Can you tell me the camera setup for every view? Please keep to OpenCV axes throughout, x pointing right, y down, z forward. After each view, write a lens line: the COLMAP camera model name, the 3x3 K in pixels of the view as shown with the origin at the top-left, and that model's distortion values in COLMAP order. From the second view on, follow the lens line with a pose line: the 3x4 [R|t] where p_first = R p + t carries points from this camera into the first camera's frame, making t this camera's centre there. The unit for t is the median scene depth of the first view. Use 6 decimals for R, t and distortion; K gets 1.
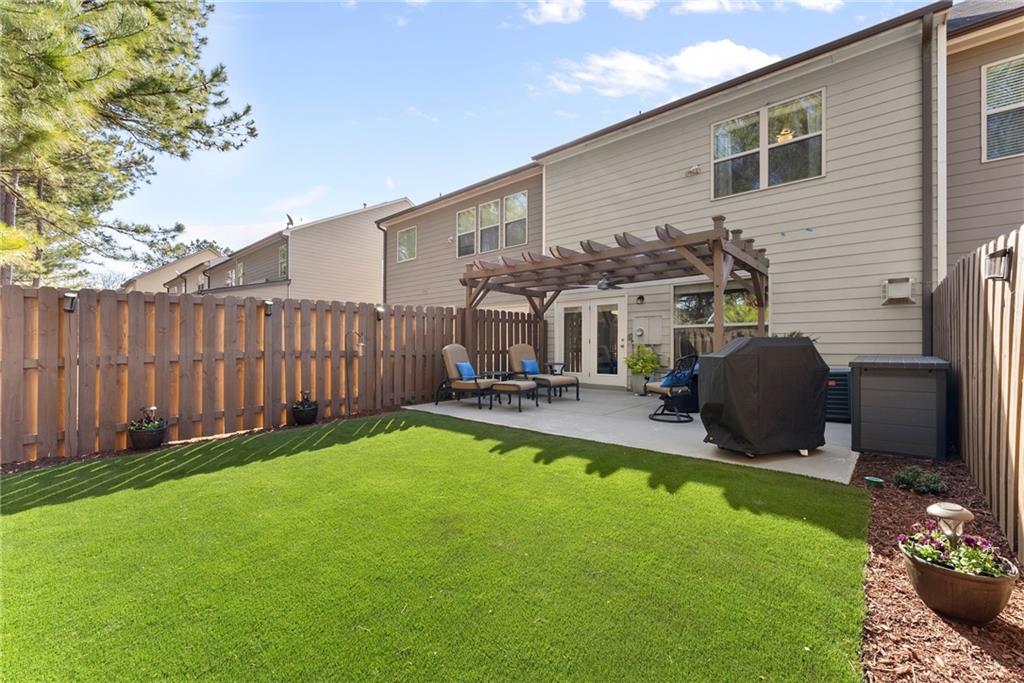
lens RADIAL K [[416.2, 0, 511.8], [0, 416.2, 349.4], [0, 0, 1]] dist [-0.000736, -0.000208]
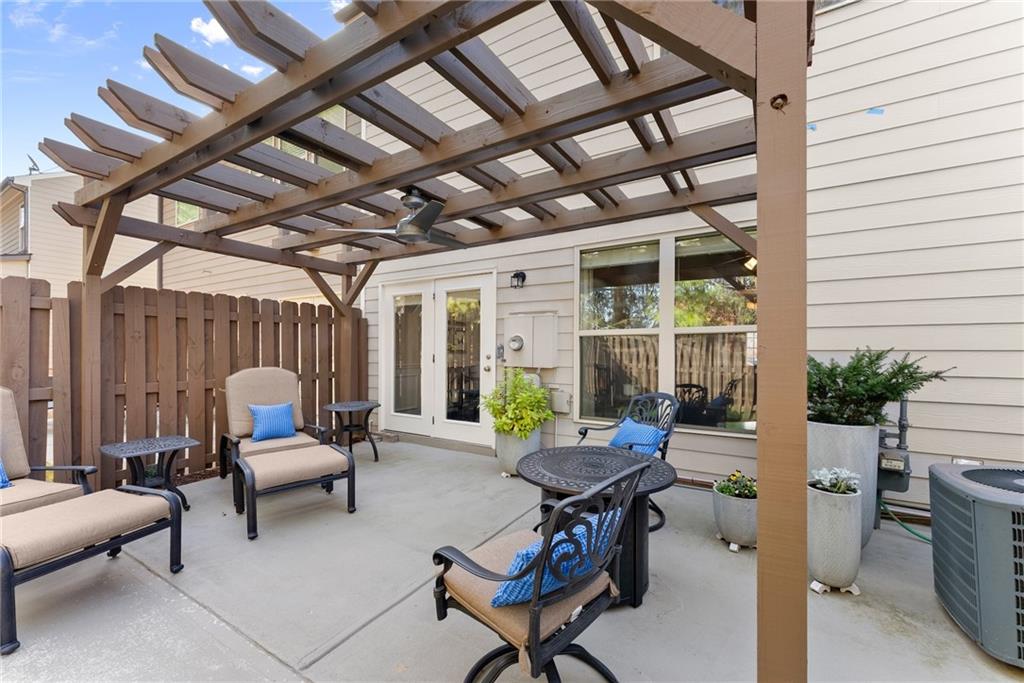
lens RADIAL K [[412.2, 0, 515.6], [0, 412.2, 341.9], [0, 0, 1]] dist [0.002125, -0.000301]
pose [[0.986372, 0.004650, 0.164463, 0.240262], [-0.000552, 0.999688, -0.024952, -0.032482], [-0.164528, 0.024521, 0.986068, 0.544902]]
